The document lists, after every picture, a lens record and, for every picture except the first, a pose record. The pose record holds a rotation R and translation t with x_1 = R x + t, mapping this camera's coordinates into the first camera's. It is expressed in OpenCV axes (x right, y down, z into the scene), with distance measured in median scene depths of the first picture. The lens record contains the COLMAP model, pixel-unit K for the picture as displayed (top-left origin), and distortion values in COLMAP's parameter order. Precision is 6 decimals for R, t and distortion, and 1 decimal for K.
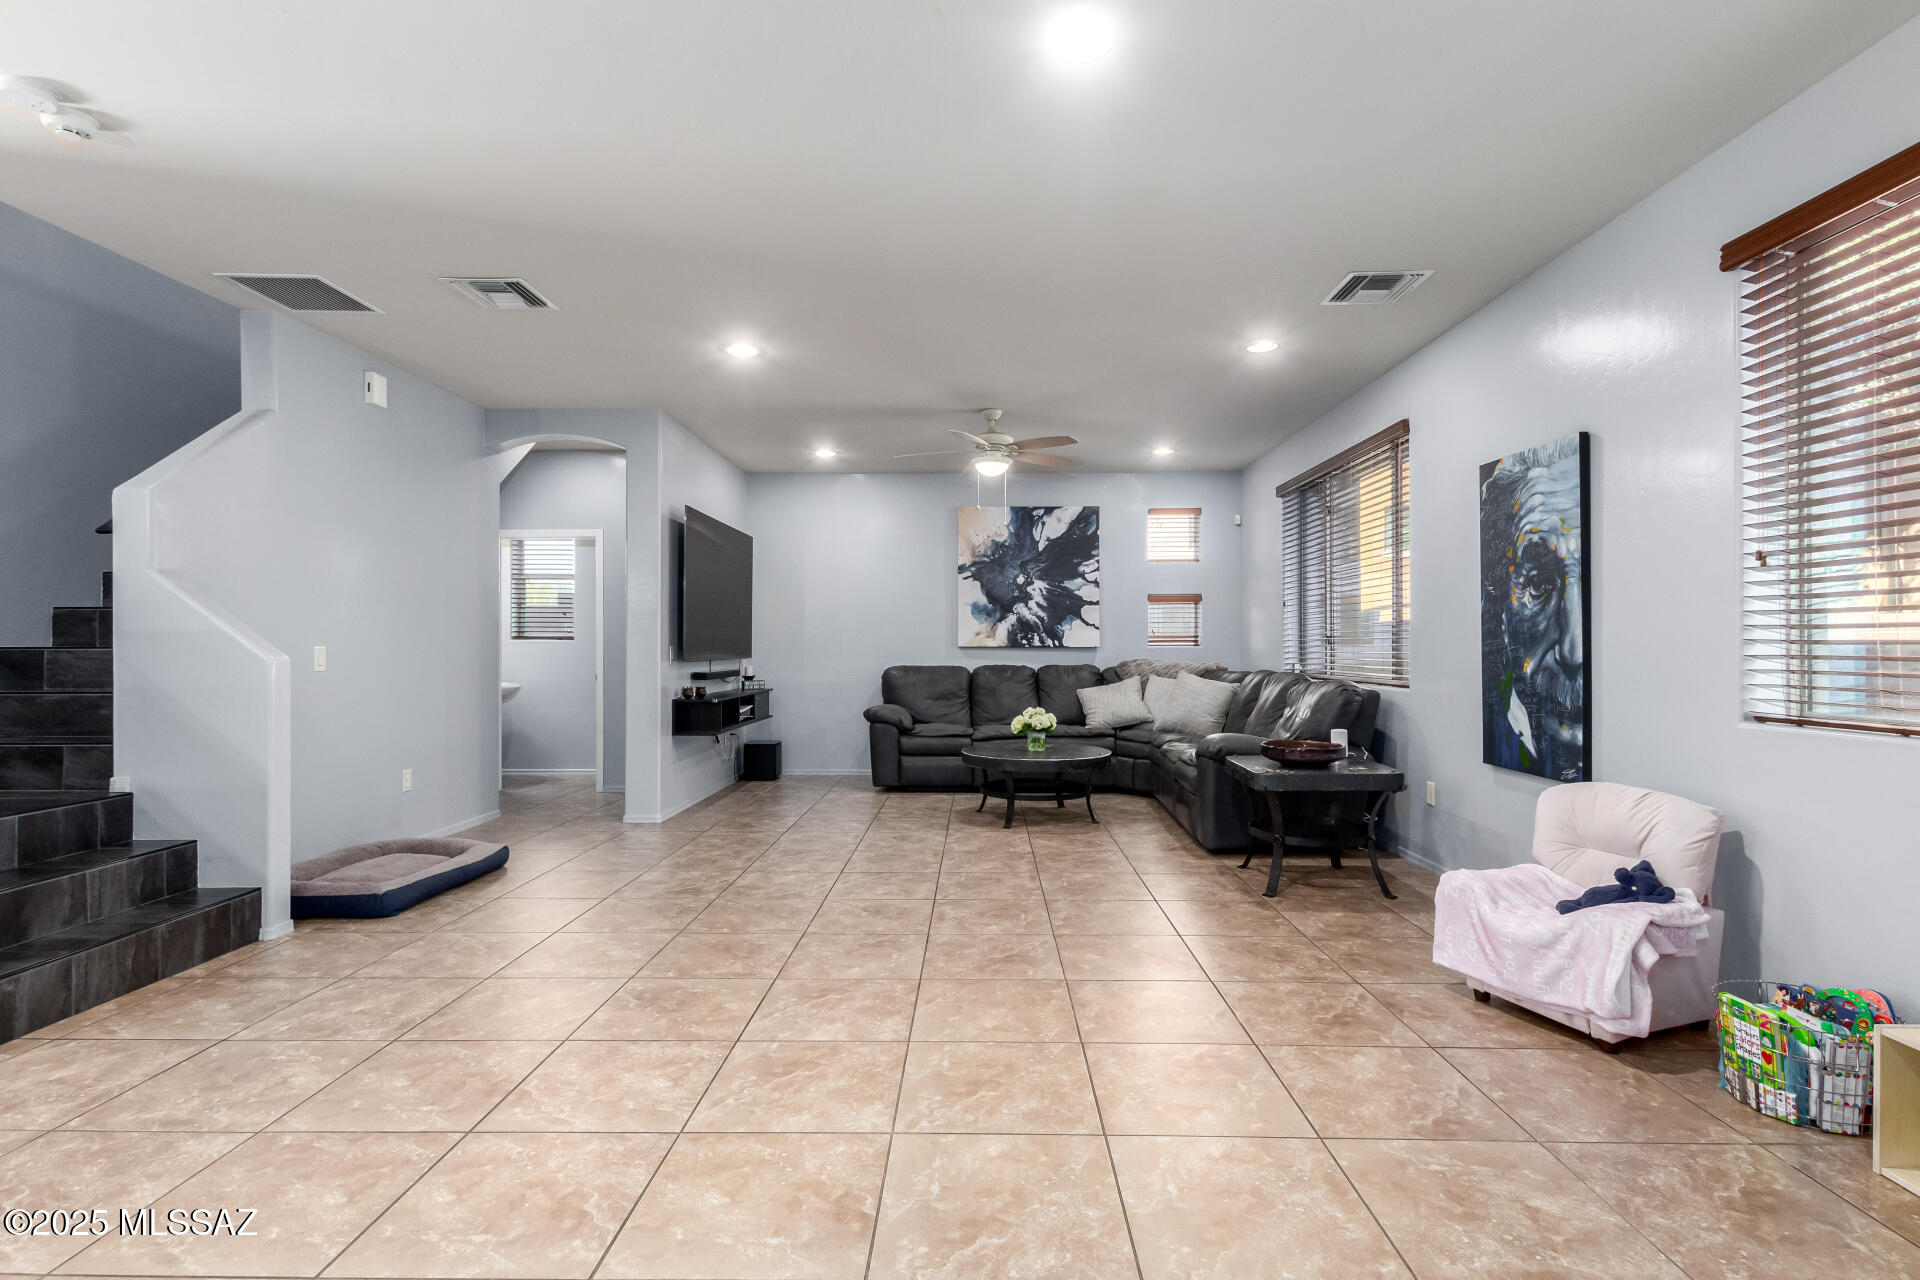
lens RADIAL K [[923.1, 0, 963.5], [0, 923.1, 642.6], [0, 0, 1]] dist [0.013378, 0.000011]
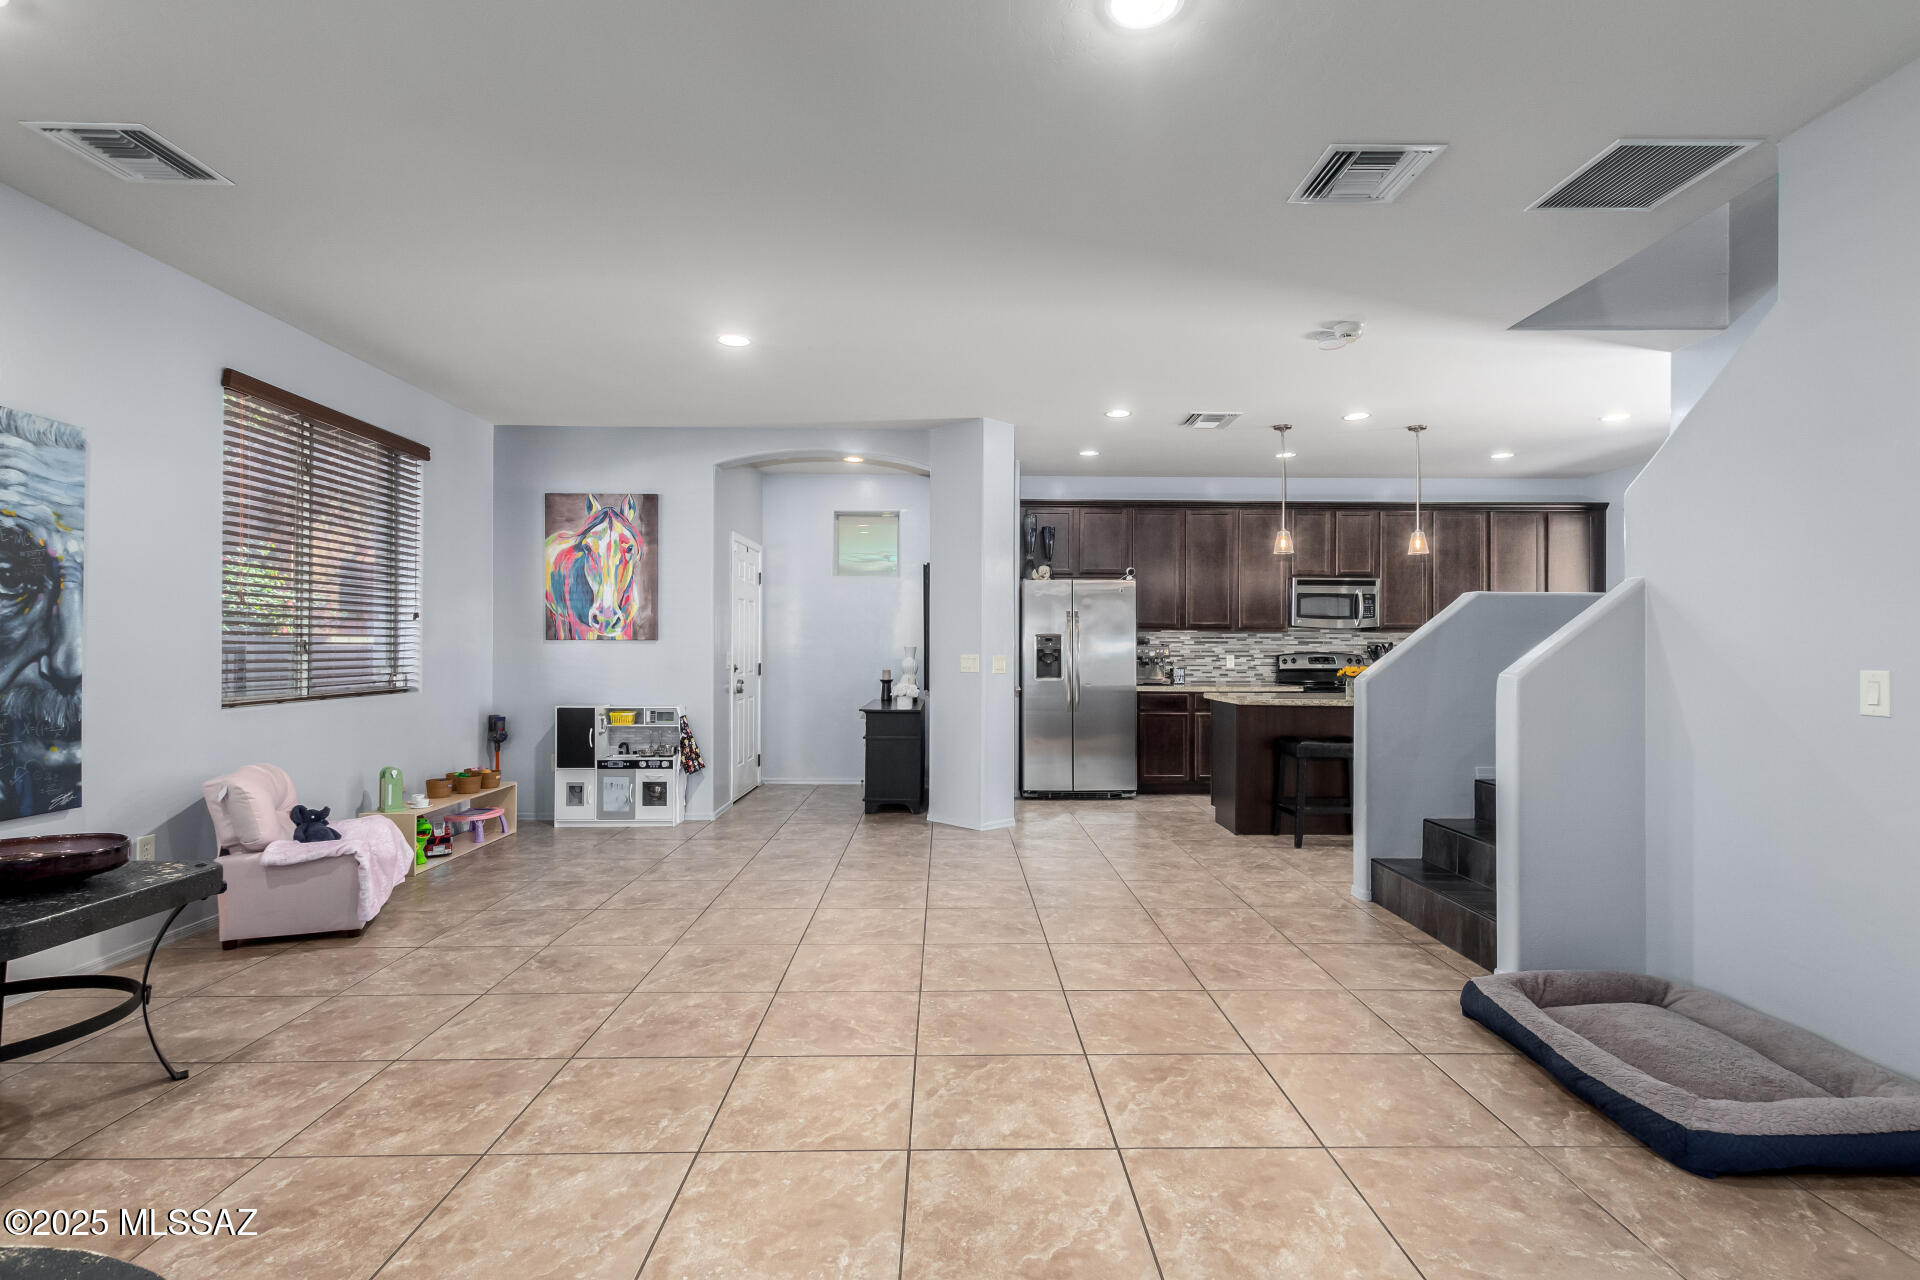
lens RADIAL K [[923.1, 0, 959.1], [0, 923.1, 643.8], [0, 0, 1]] dist [0.013378, 0.000011]
pose [[-0.999442, -0.004007, -0.033147, -0.183081], [-0.003740, 0.999960, -0.008097, -0.005172], [0.033178, -0.007969, -0.999418, 1.915944]]
